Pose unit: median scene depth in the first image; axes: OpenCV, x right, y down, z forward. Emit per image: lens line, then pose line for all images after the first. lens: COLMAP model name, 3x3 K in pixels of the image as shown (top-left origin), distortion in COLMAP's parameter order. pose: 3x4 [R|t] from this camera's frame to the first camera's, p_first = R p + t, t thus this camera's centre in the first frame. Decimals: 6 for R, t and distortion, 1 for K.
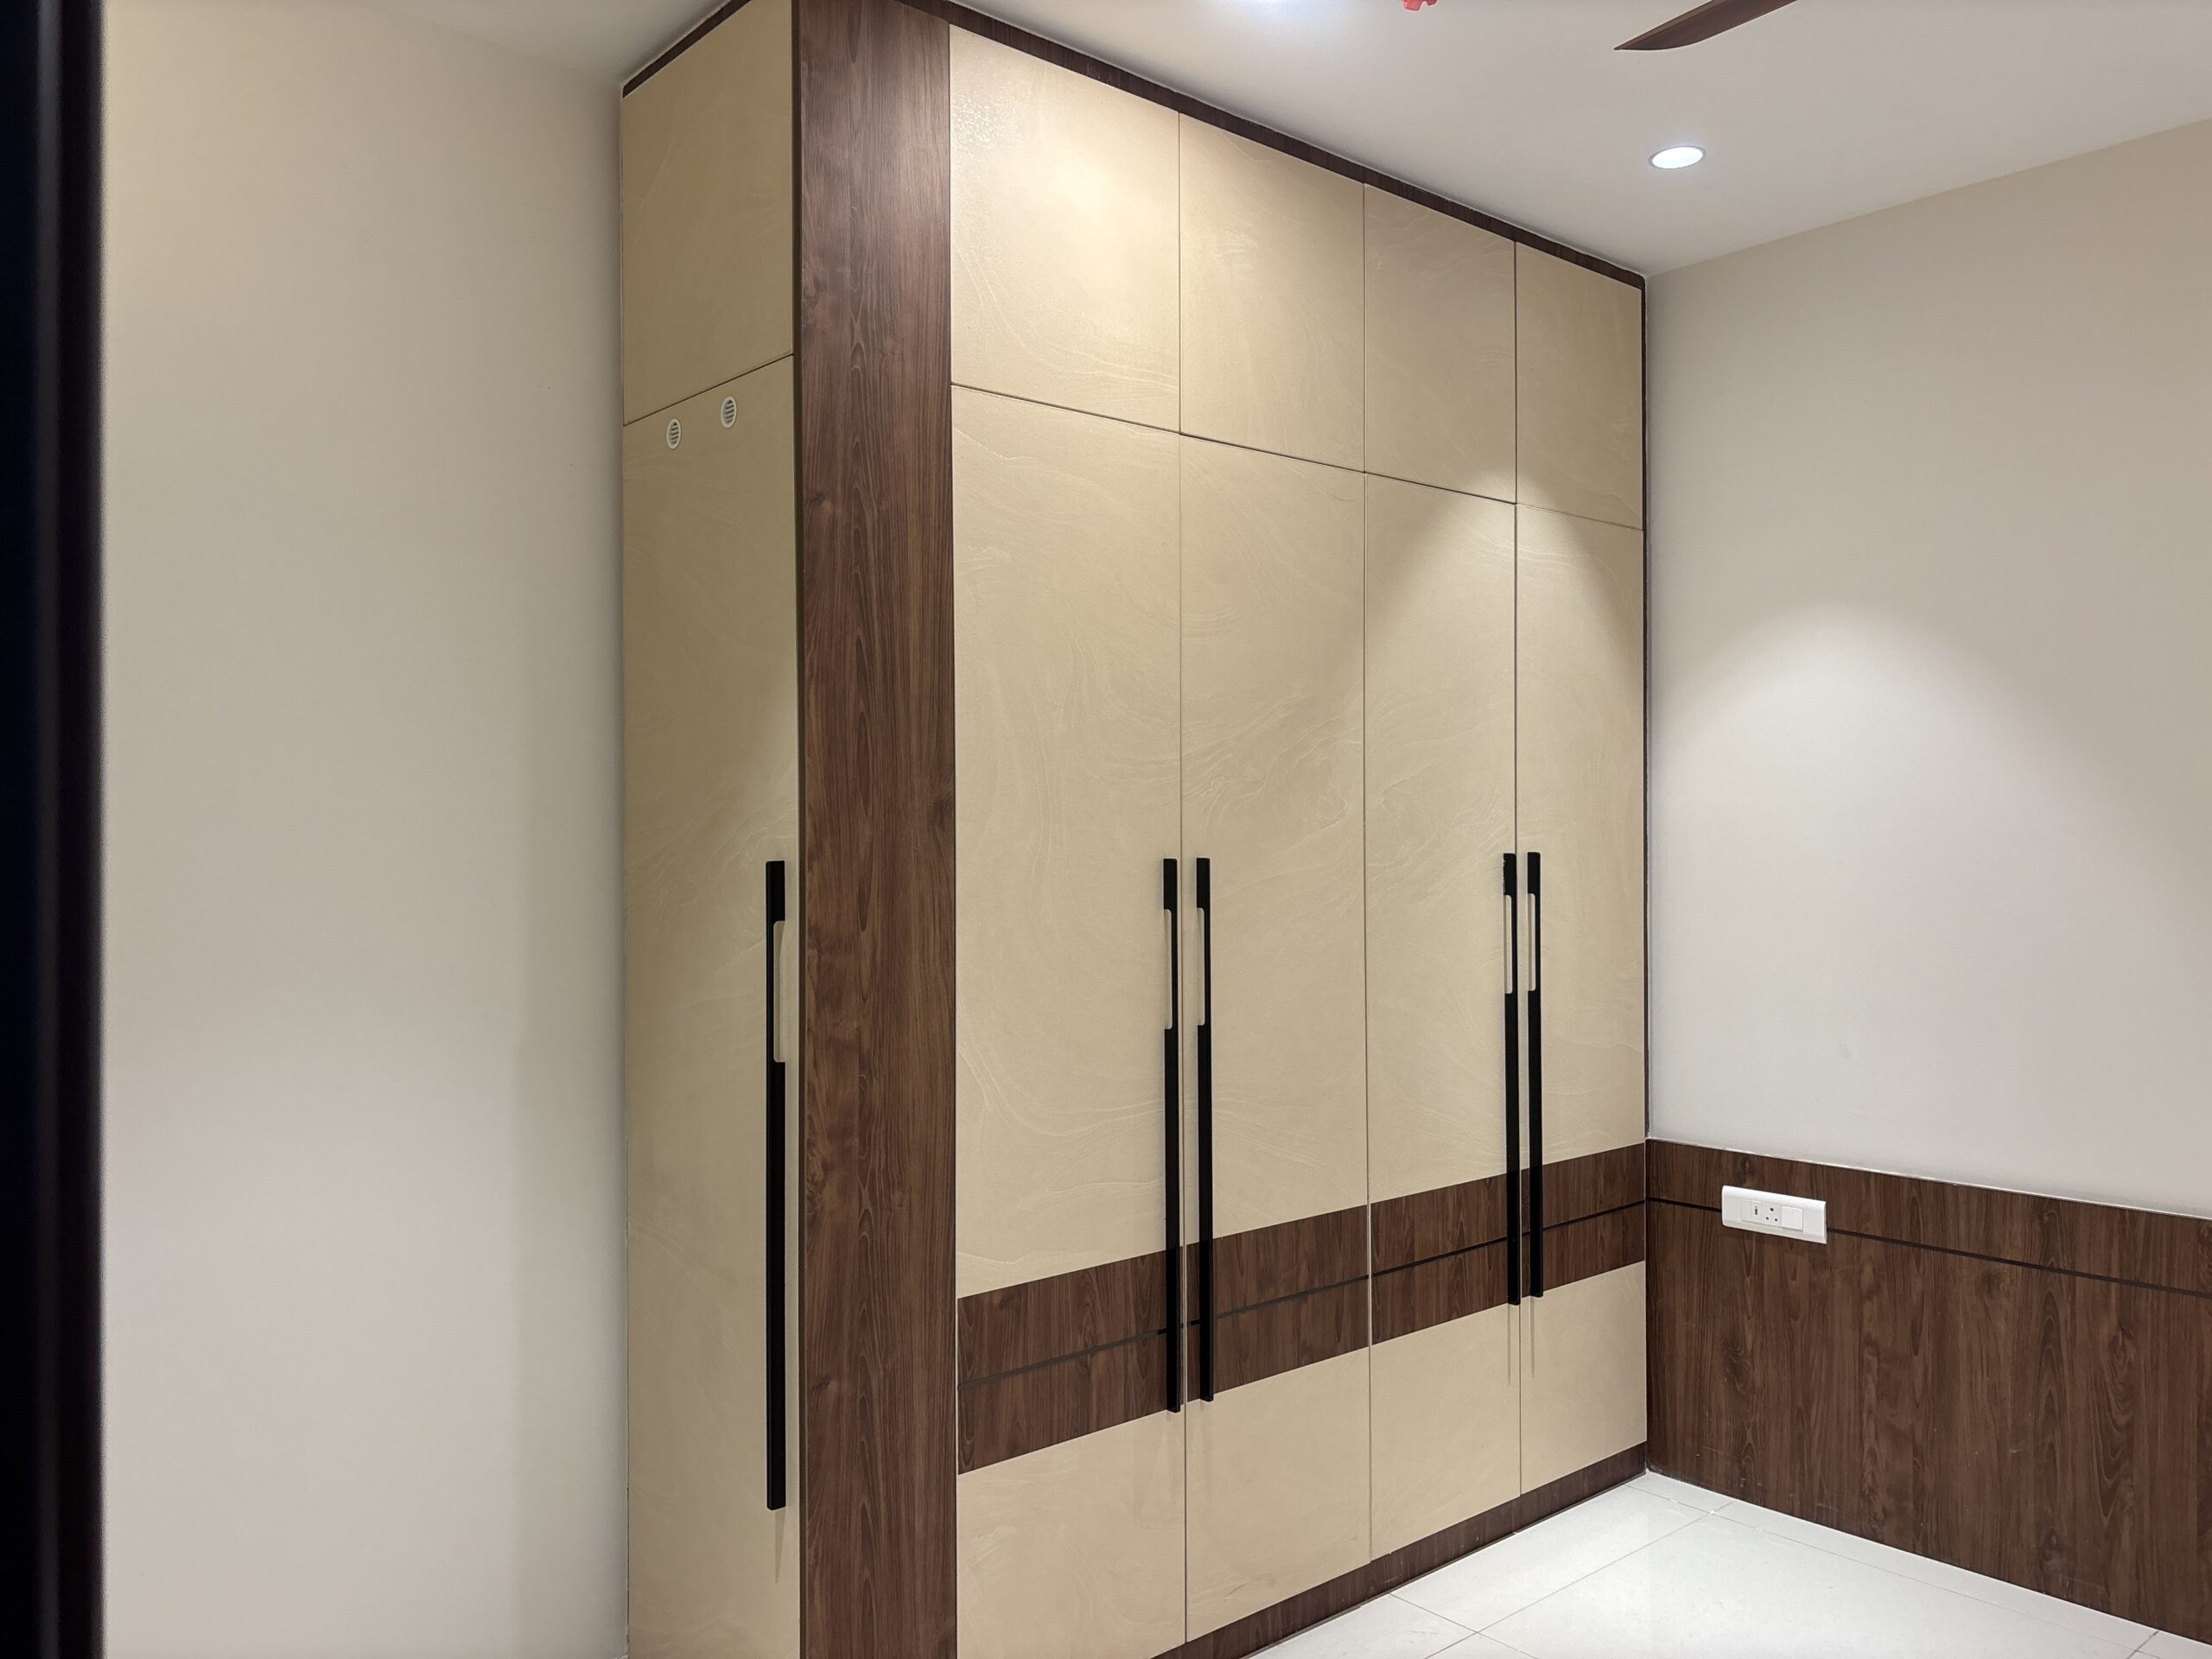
lens RADIAL K [[1698.3, 0, 1106.0], [0, 1698.3, 829.5], [0, 0, 1]] dist [0.048323, -0.042975]
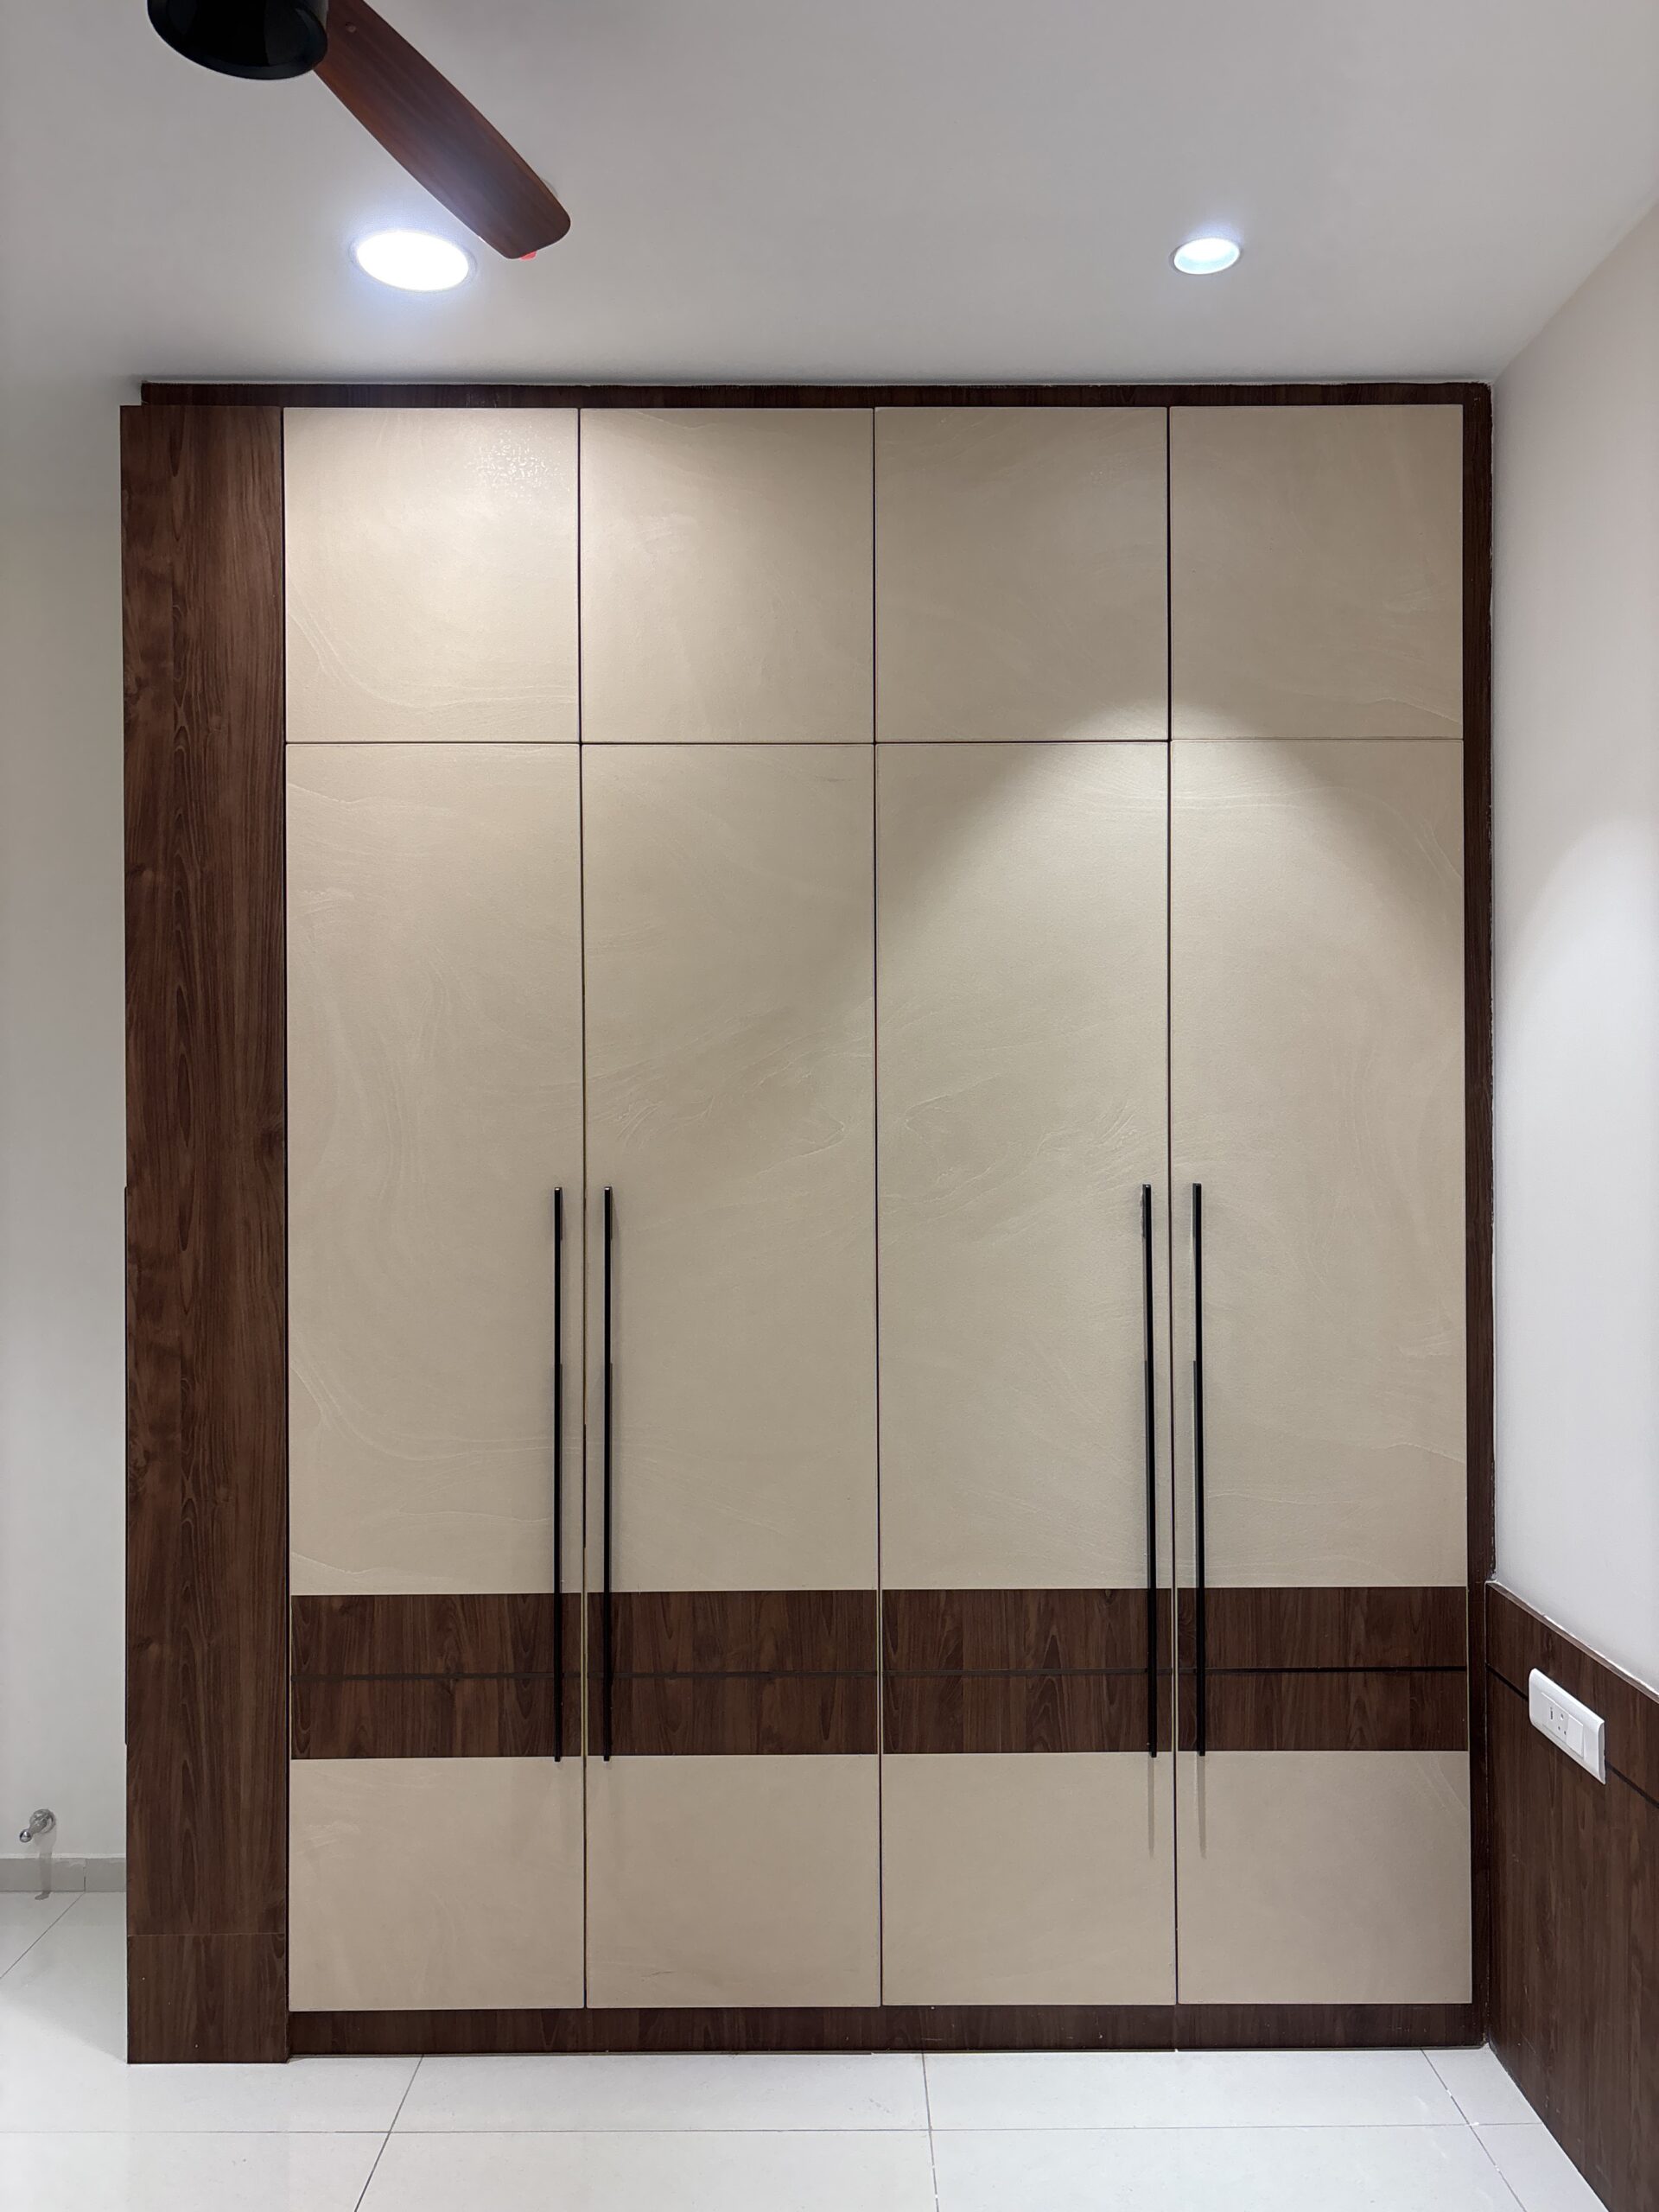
lens RADIAL K [[1710.8, 0, 829.5], [0, 1710.8, 1106.0], [0, 0, 1]] dist [0.005365, 0.047013]
pose [[0.751897, 0.001149, -0.659280, 0.876340], [0.004260, 0.999969, 0.006601, -0.038637], [0.659267, -0.007772, 0.751869, 0.413278]]
